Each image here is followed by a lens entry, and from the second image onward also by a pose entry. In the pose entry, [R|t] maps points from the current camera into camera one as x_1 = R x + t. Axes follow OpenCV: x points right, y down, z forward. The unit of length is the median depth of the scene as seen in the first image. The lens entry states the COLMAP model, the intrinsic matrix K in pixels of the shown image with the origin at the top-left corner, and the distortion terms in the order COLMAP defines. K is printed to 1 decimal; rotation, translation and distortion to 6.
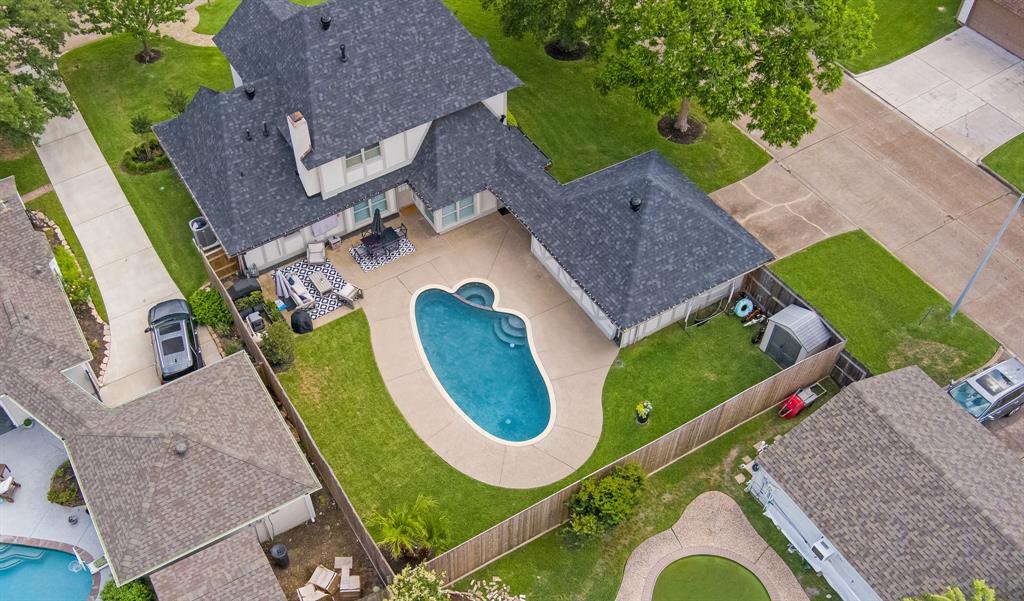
lens RADIAL K [[951.4, 0, 439.1], [0, 951.4, 355.1], [0, 0, 1]] dist [-0.009118, -0.014732]
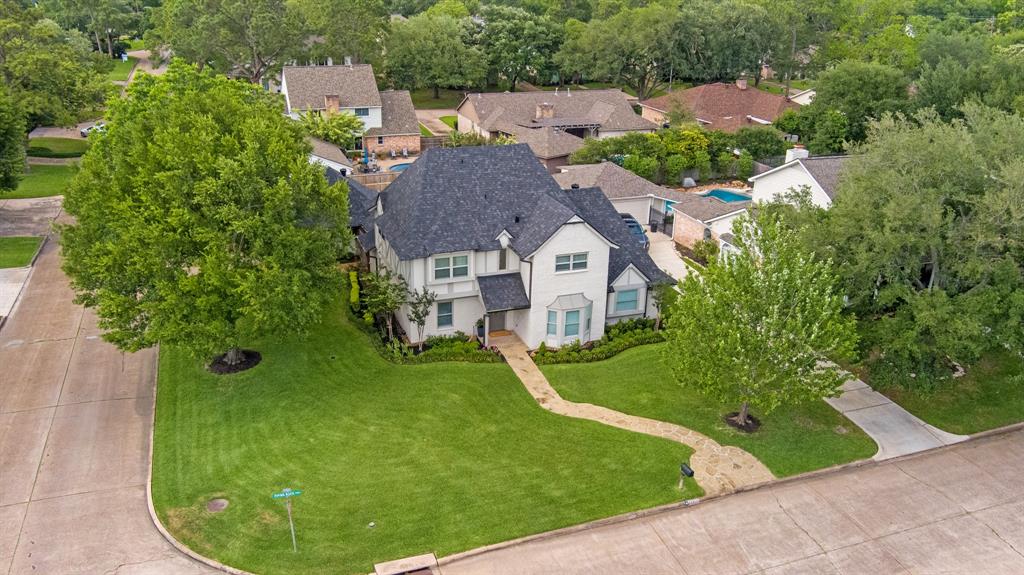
lens RADIAL K [[824.6, 0, 512.0], [0, 824.6, 287.5], [0, 0, 1]] dist [-0.048601, 0.008207]
pose [[-0.985956, -0.041028, 0.161888, -0.297412], [0.142800, 0.295527, 0.944602, -1.291974], [-0.086598, 0.954453, -0.285517, 1.440829]]
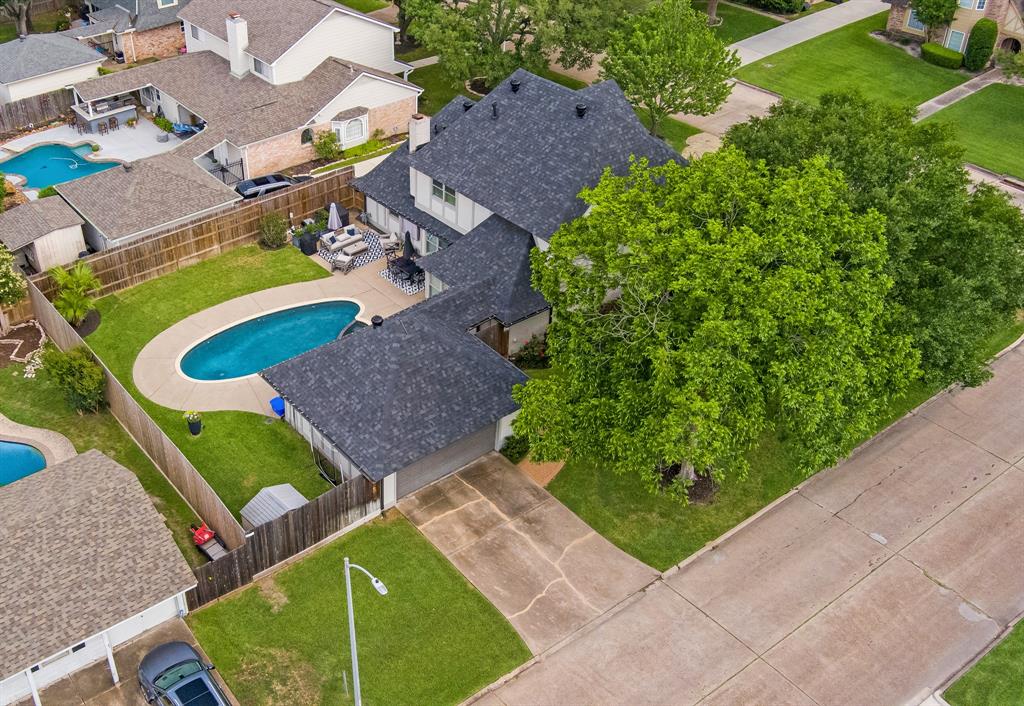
lens RADIAL K [[1069.1, 0, 337.8], [0, 1069.1, 352.9], [0, 0, 1]] dist [-0.021655, -0.020196]
pose [[0.080510, 0.606937, -0.790662, 0.954285], [-0.759391, 0.551158, 0.345760, -0.432598], [0.645634, 0.572584, 0.505276, 0.426438]]
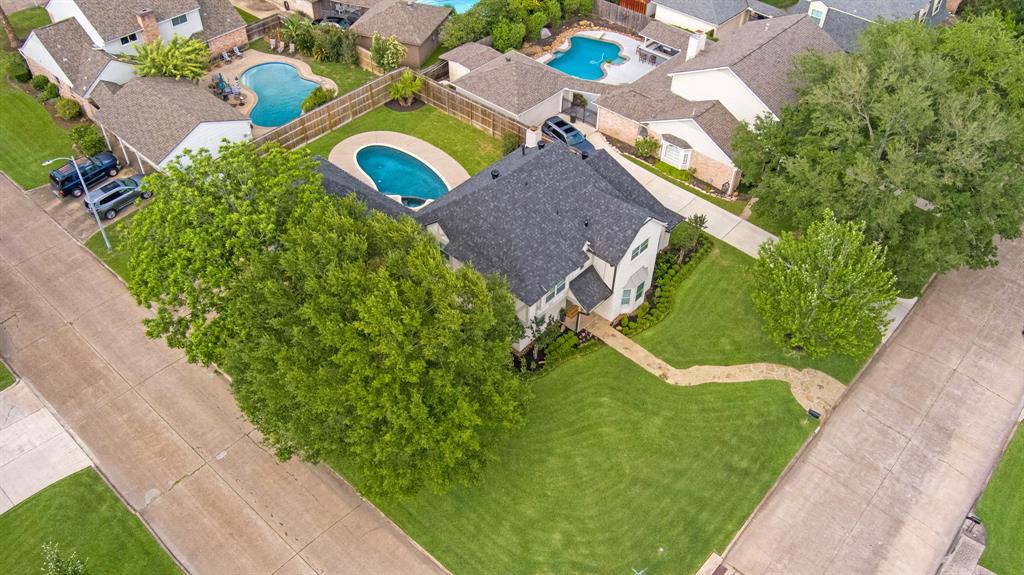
lens RADIAL K [[824.6, 0, 512.0], [0, 824.6, 287.5], [0, 0, 1]] dist [-0.048601, 0.008207]
pose [[-0.948064, 0.238466, -0.210496, 0.206264], [-0.233378, -0.071846, 0.969728, -1.438001], [0.216124, 0.968490, 0.123767, 1.005383]]
